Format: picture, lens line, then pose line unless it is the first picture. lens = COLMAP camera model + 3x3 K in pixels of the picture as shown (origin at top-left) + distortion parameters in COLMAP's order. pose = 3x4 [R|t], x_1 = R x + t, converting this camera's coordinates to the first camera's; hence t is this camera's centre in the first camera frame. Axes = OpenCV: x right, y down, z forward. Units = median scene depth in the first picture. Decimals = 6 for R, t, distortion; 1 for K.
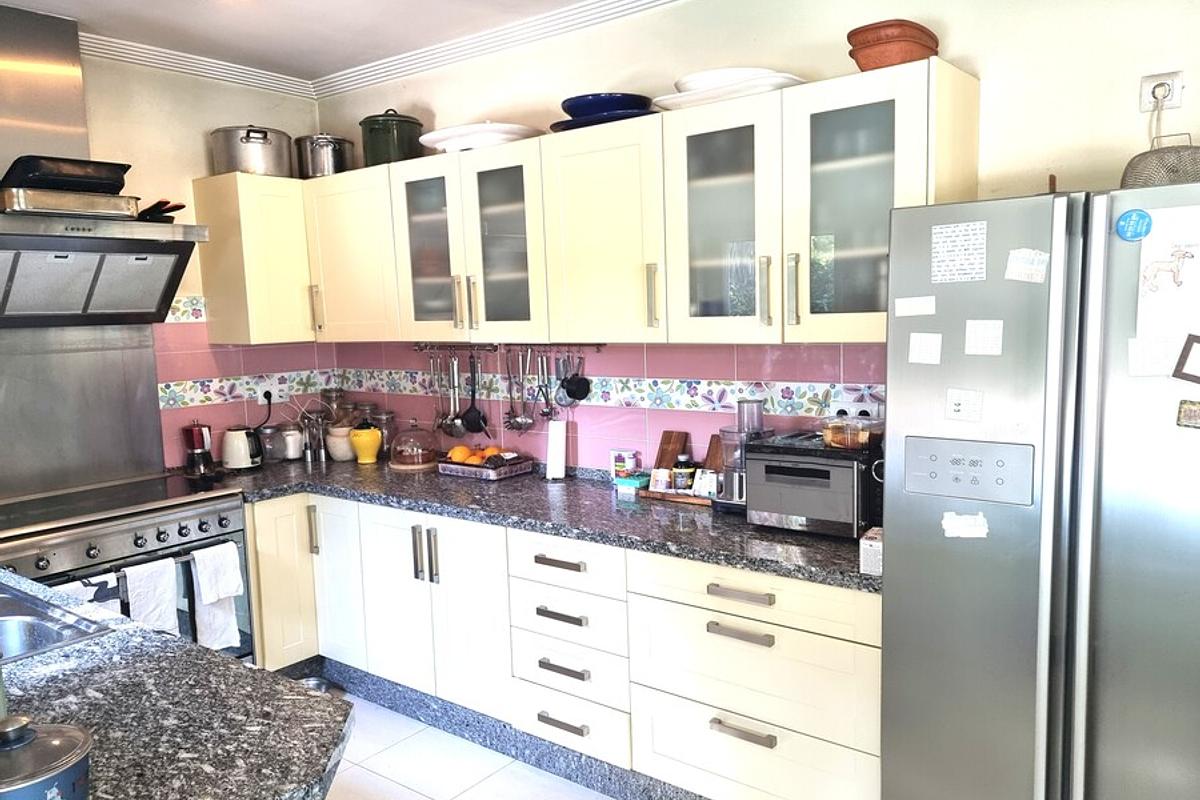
lens RADIAL K [[883.5, 0, 628.6], [0, 883.5, 399.7], [0, 0, 1]] dist [0.090838, -0.089188]
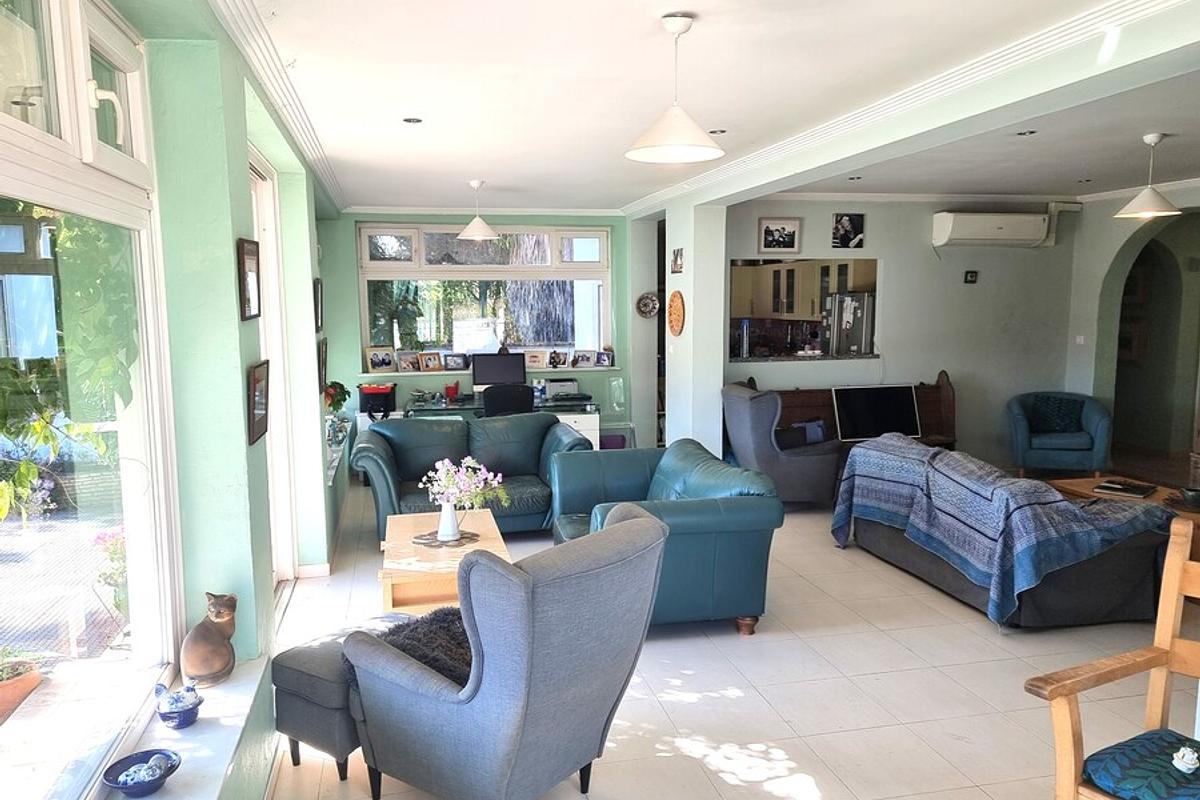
lens RADIAL K [[841.6, 0, 595.7], [0, 841.6, 405.8], [0, 0, 1]] dist [0.082044, -0.060977]
pose [[0.761716, 0.105347, -0.639290, 1.334369], [-0.085531, 0.994407, 0.061955, 0.120392], [0.642241, 0.007487, 0.766466, -1.862614]]
